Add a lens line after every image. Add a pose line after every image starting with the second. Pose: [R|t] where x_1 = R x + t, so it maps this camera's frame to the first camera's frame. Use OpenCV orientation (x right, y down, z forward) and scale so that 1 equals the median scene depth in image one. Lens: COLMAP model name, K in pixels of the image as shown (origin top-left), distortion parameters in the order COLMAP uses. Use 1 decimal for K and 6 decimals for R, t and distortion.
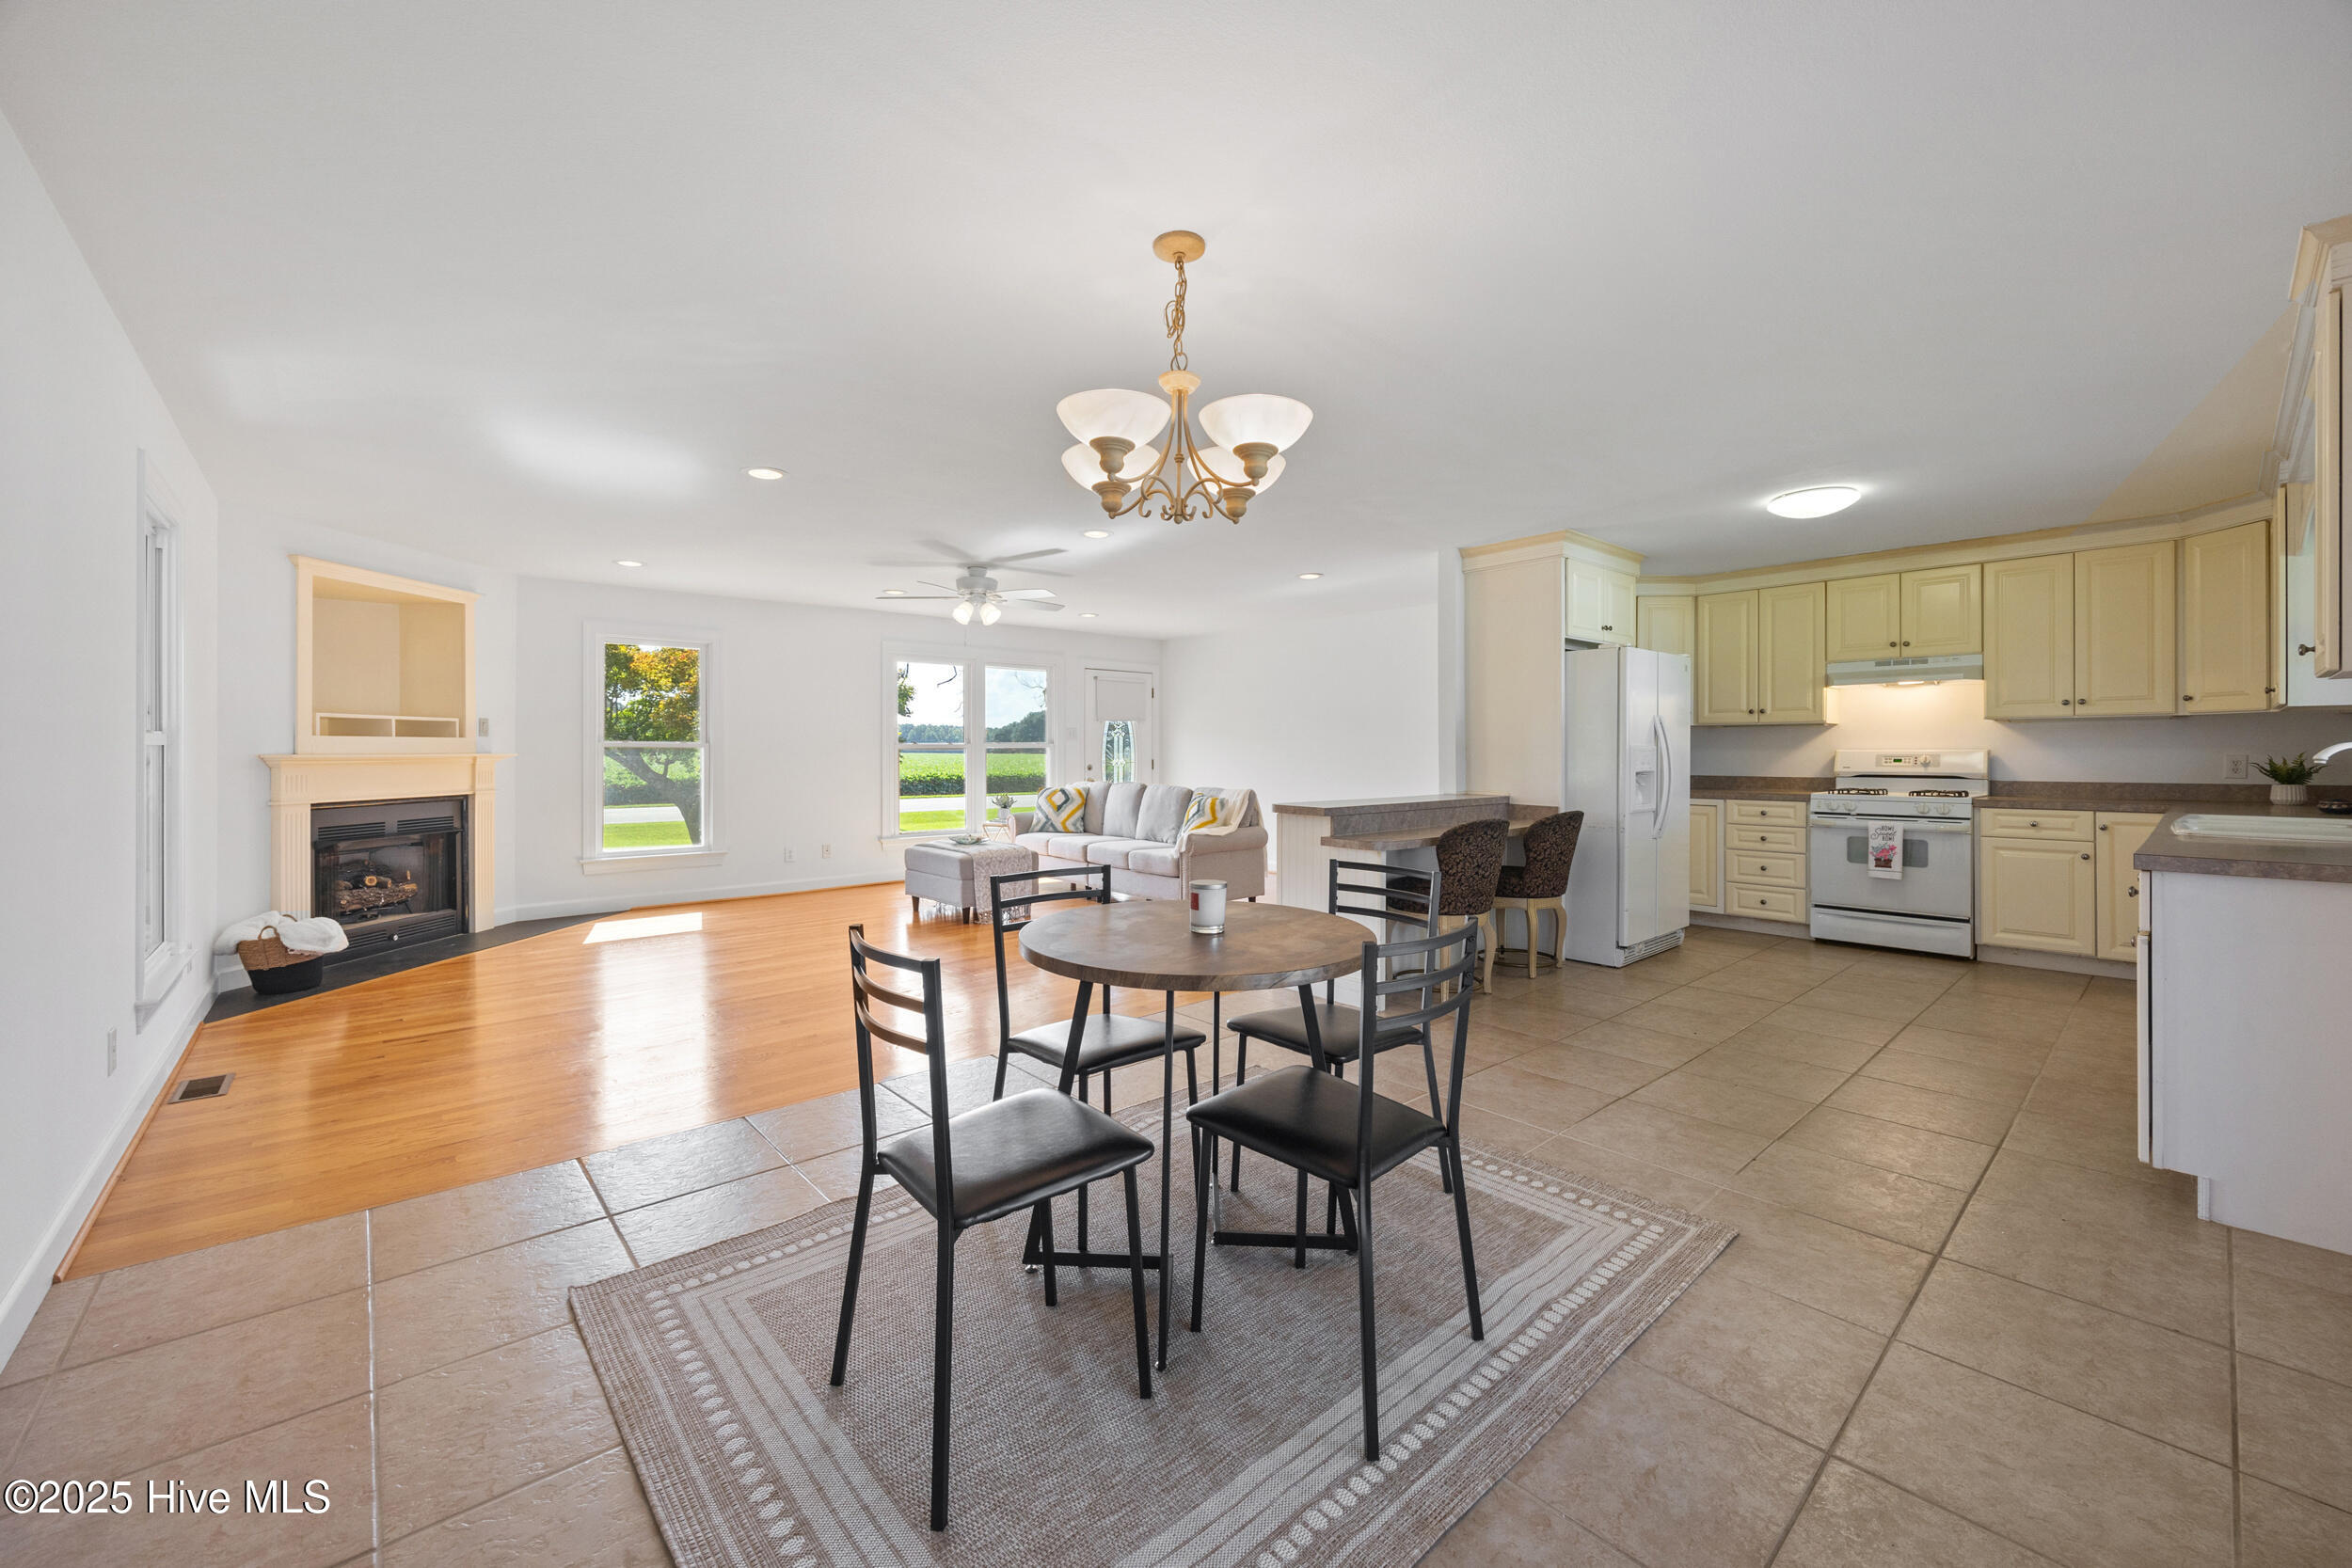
lens RADIAL K [[920.7, 0, 1176.1], [0, 920.7, 750.0], [0, 0, 1]] dist [-0.003020, 0.000373]
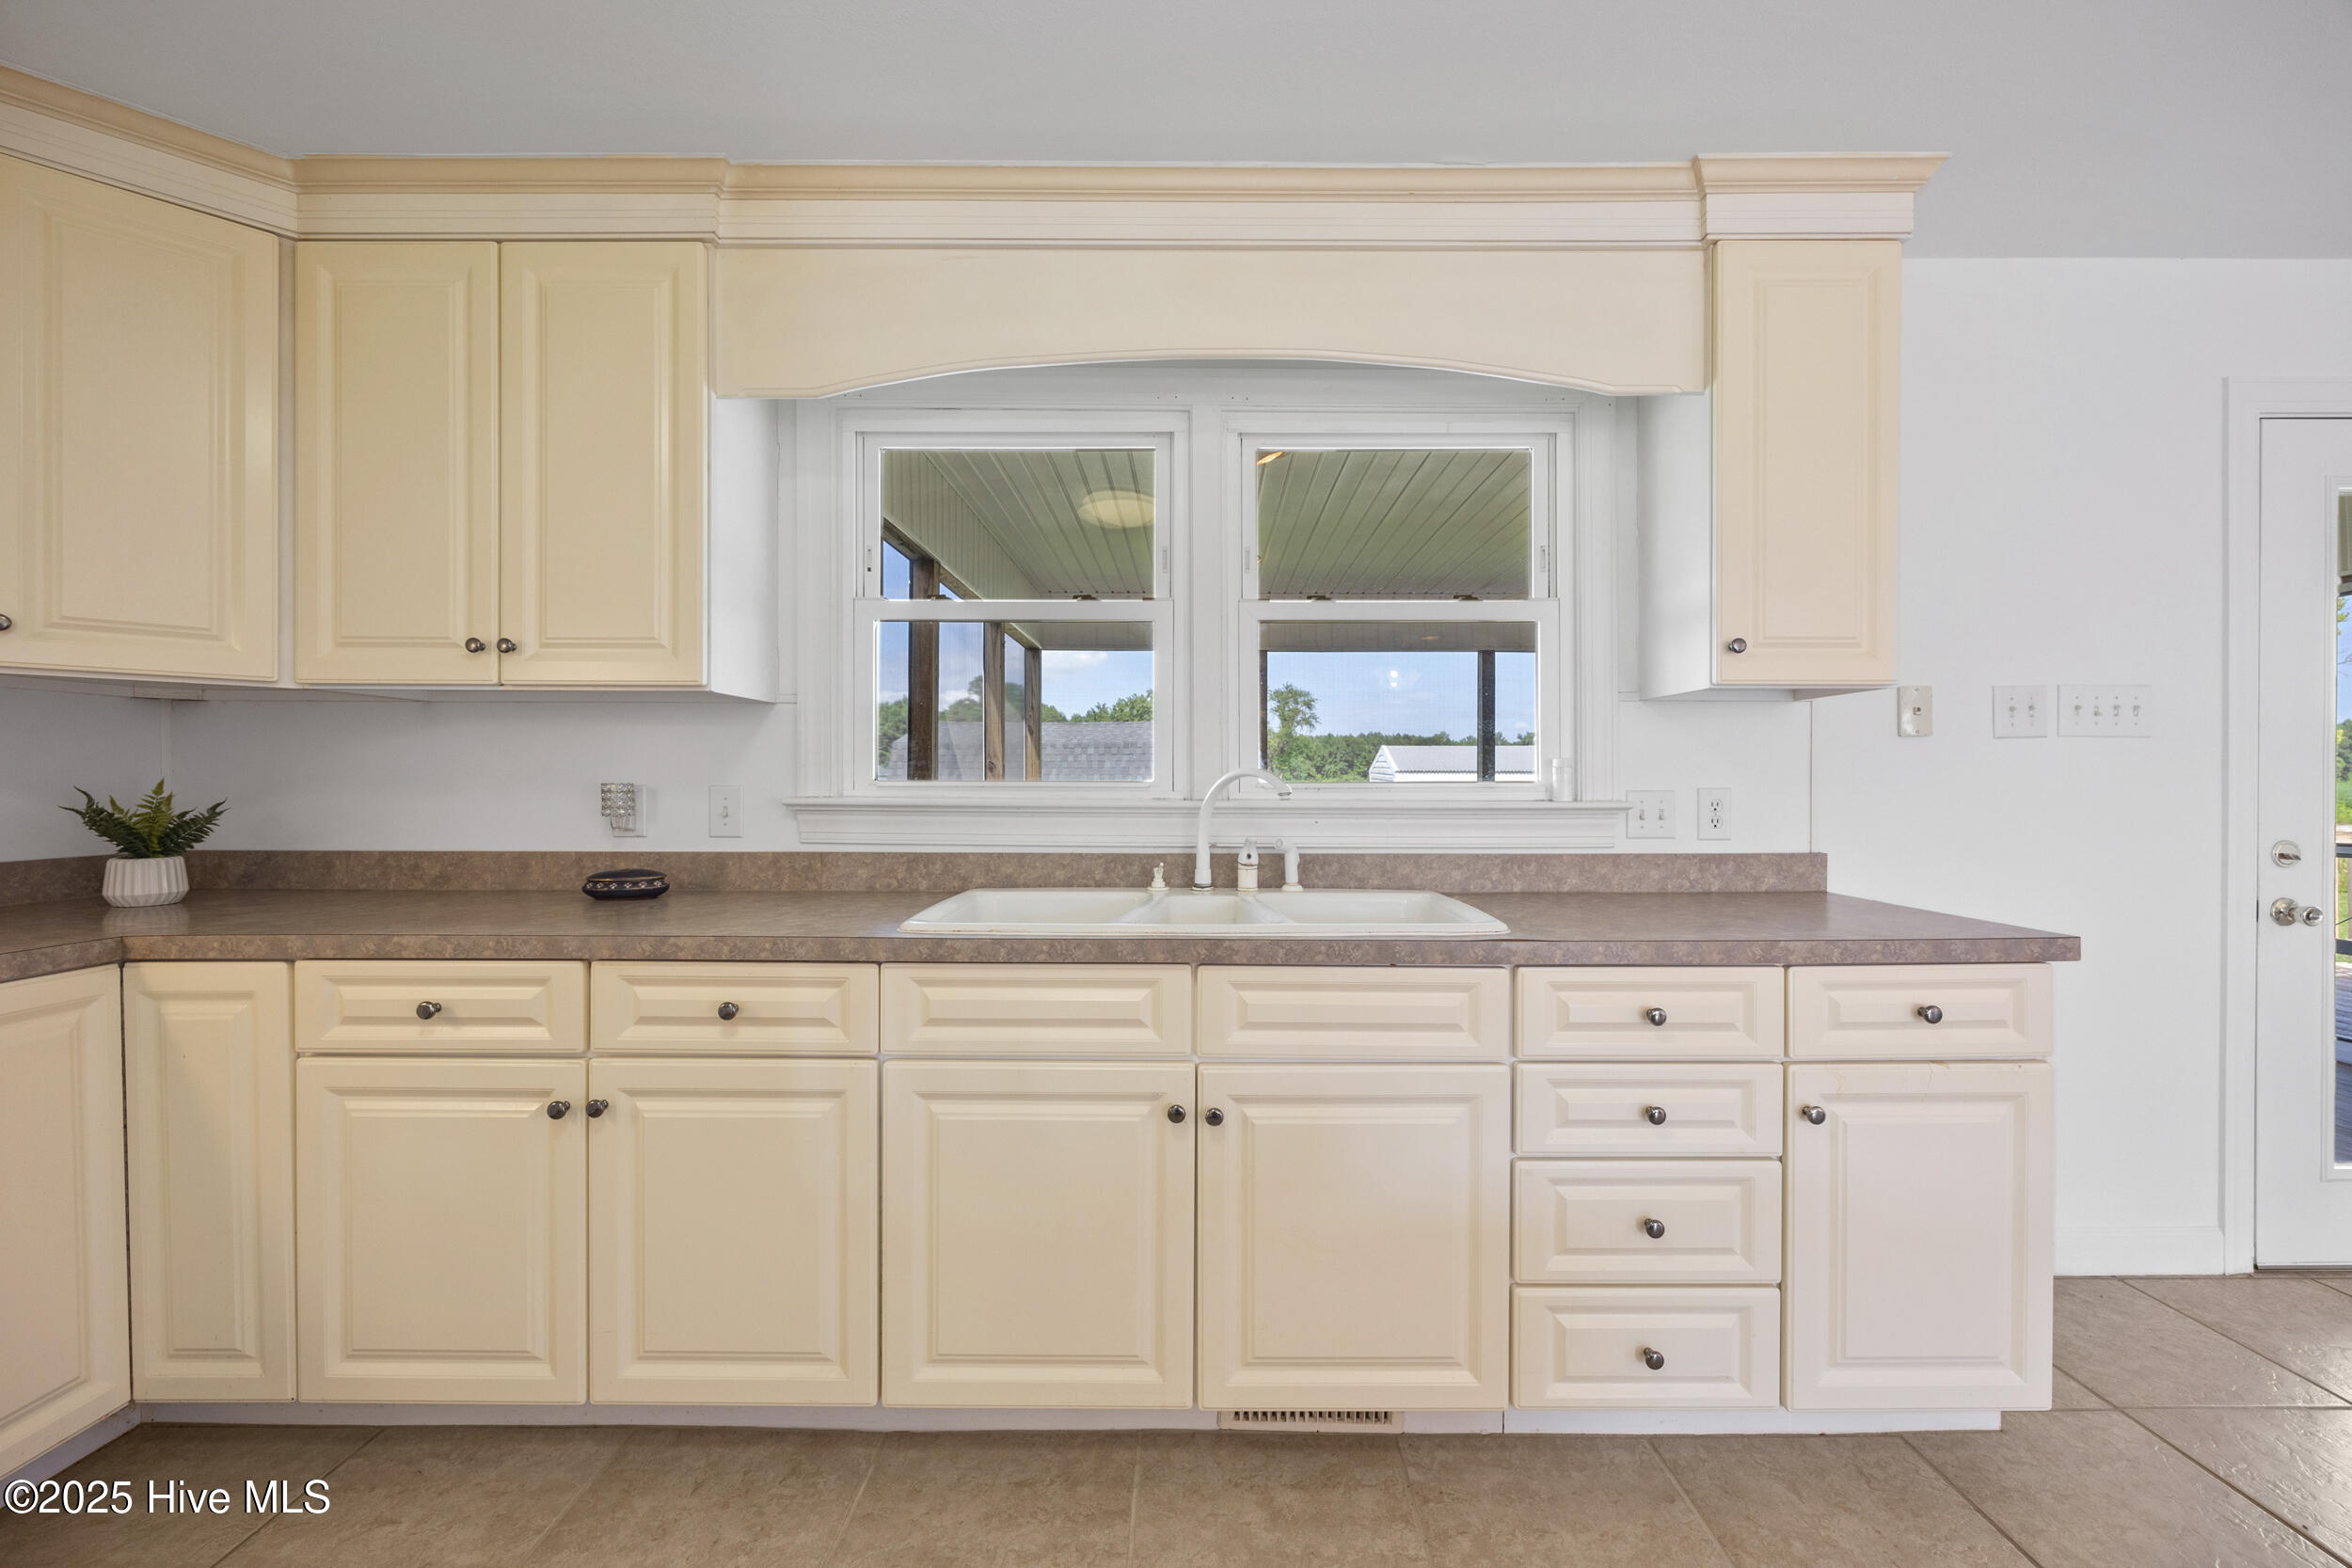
lens RADIAL K [[920.7, 0, 1201.7], [0, 920.7, 783.2], [0, 0, 1]] dist [-0.003020, 0.000373]
pose [[-0.747348, -0.003078, 0.664425, 0.594624], [-0.000218, 0.999990, 0.004388, 0.001695], [-0.664432, 0.003135, -0.747342, 1.042194]]
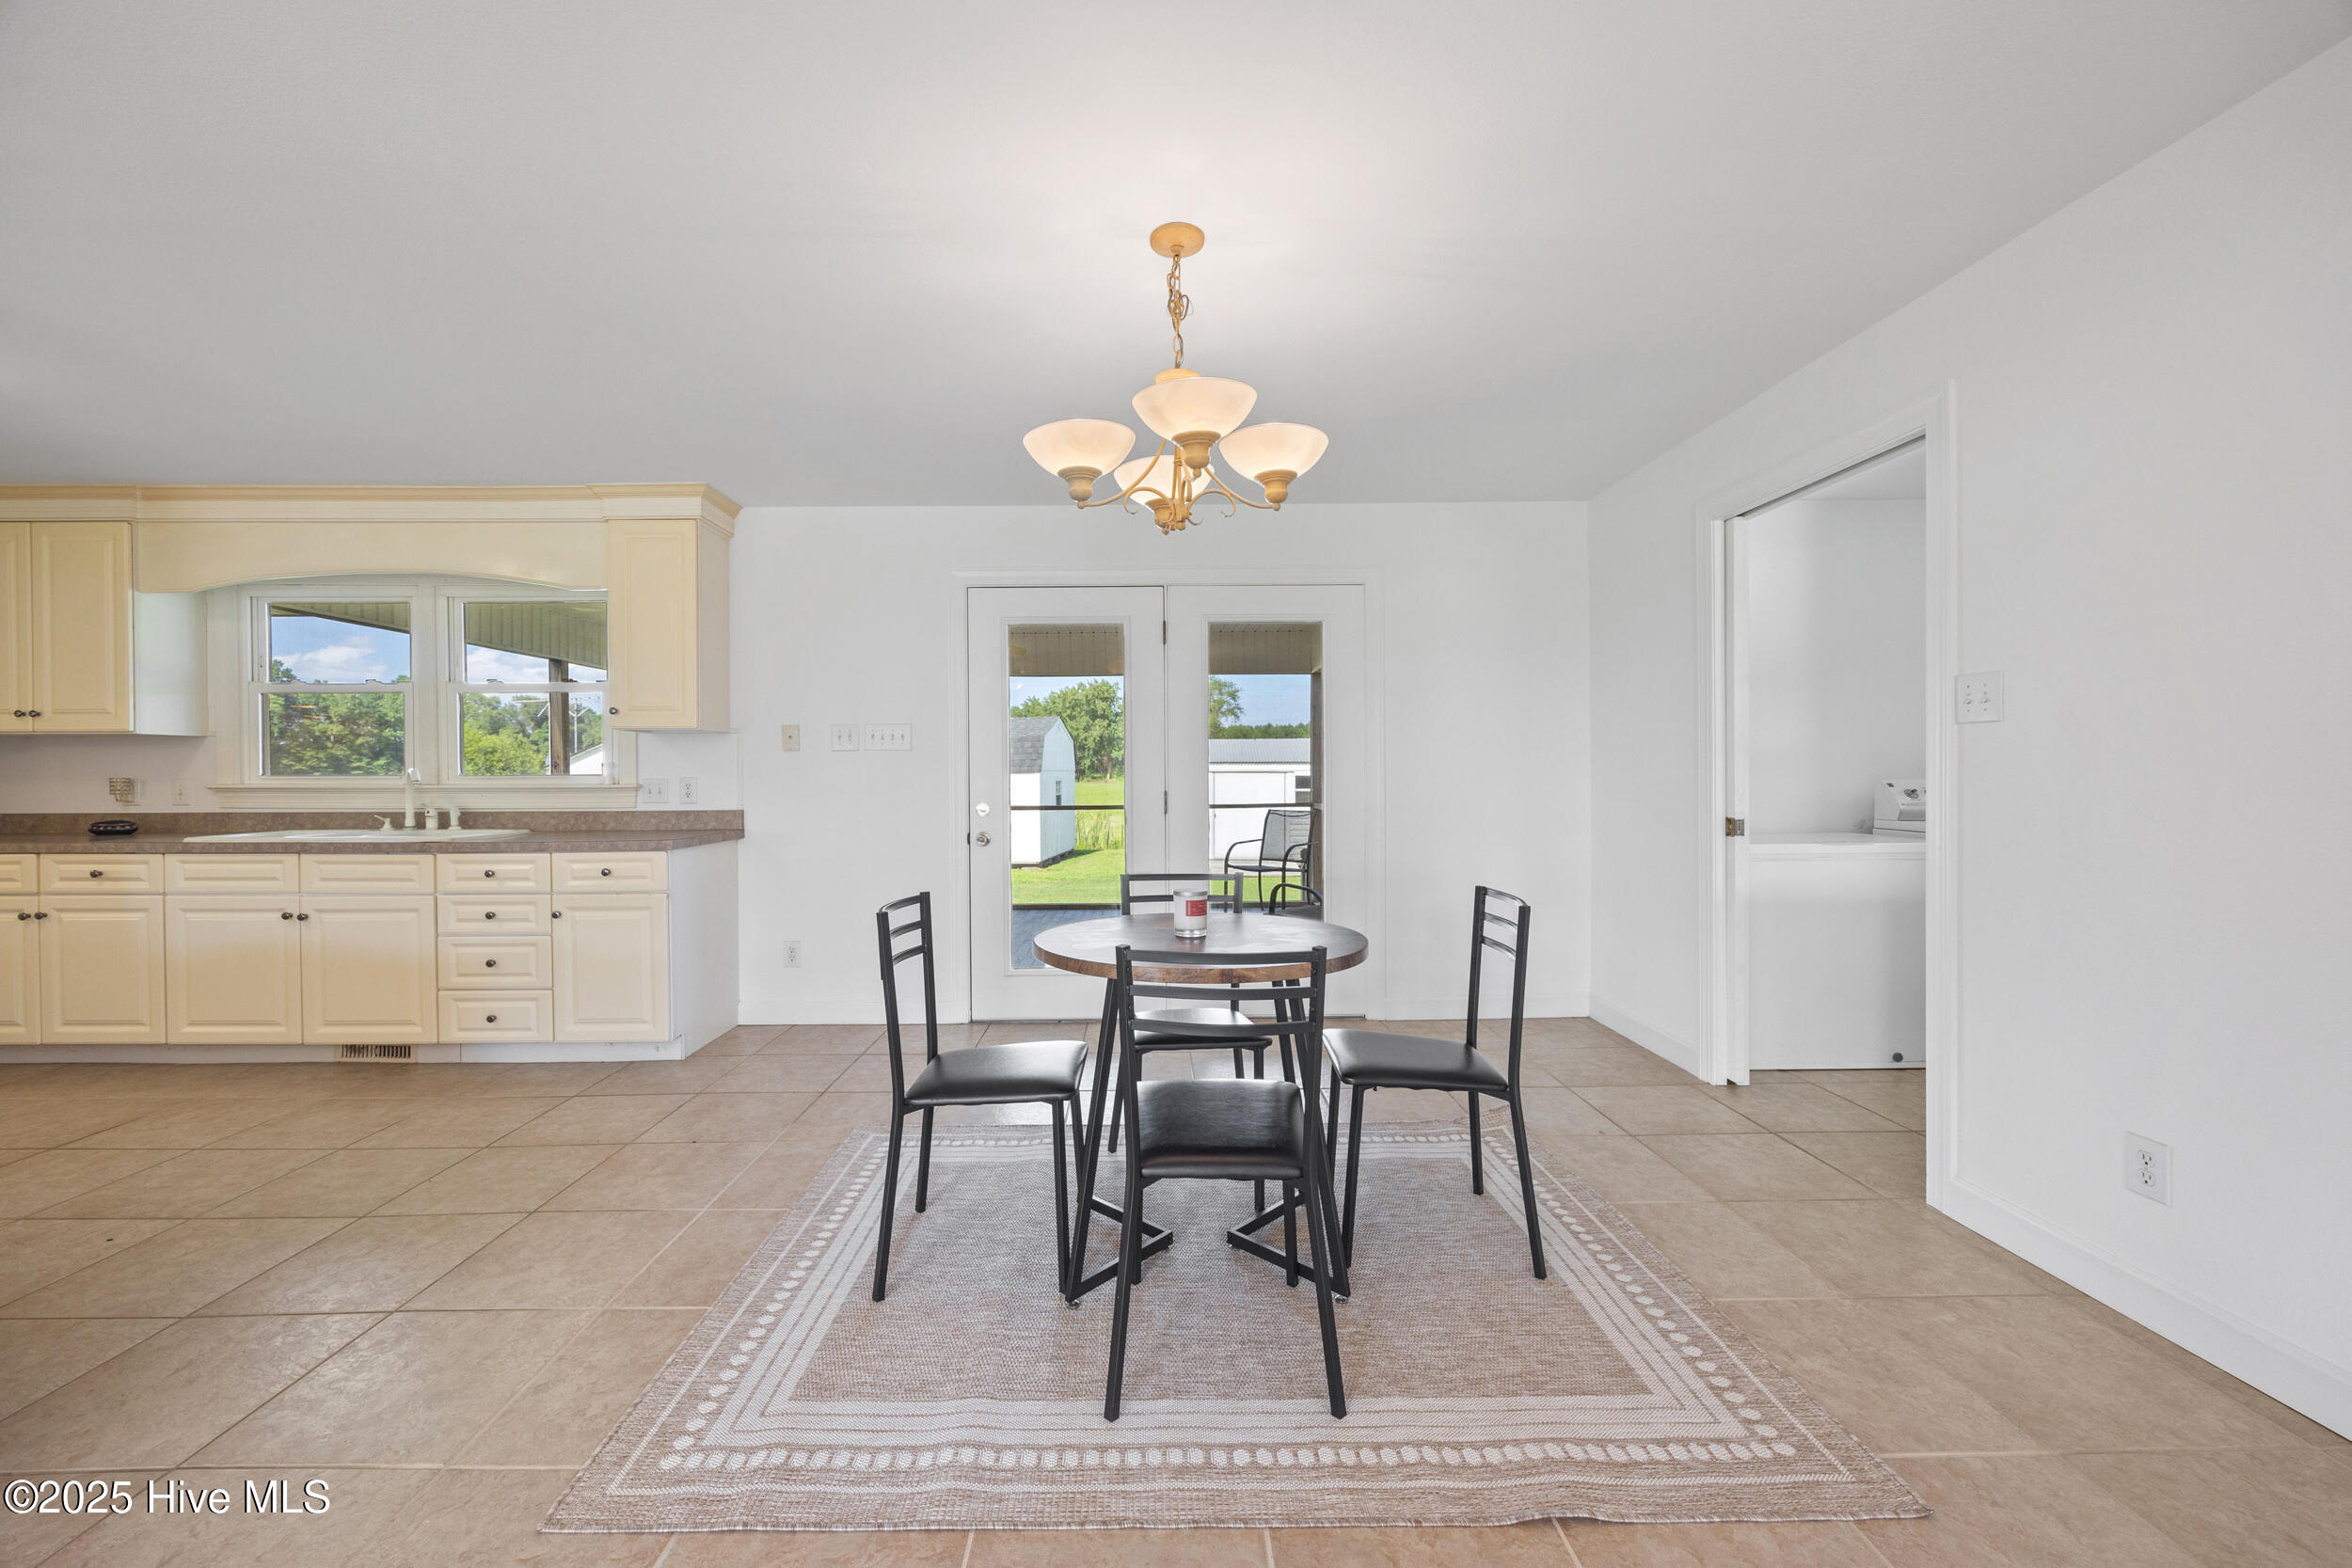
lens RADIAL K [[920.7, 0, 1154.5], [0, 920.7, 779.5], [0, 0, 1]] dist [-0.003020, 0.000373]
pose [[-0.753466, -0.002562, 0.657481, -0.310912], [0.005398, 0.999935, 0.010082, 0.001609], [-0.657464, 0.011146, -0.753403, 0.893549]]
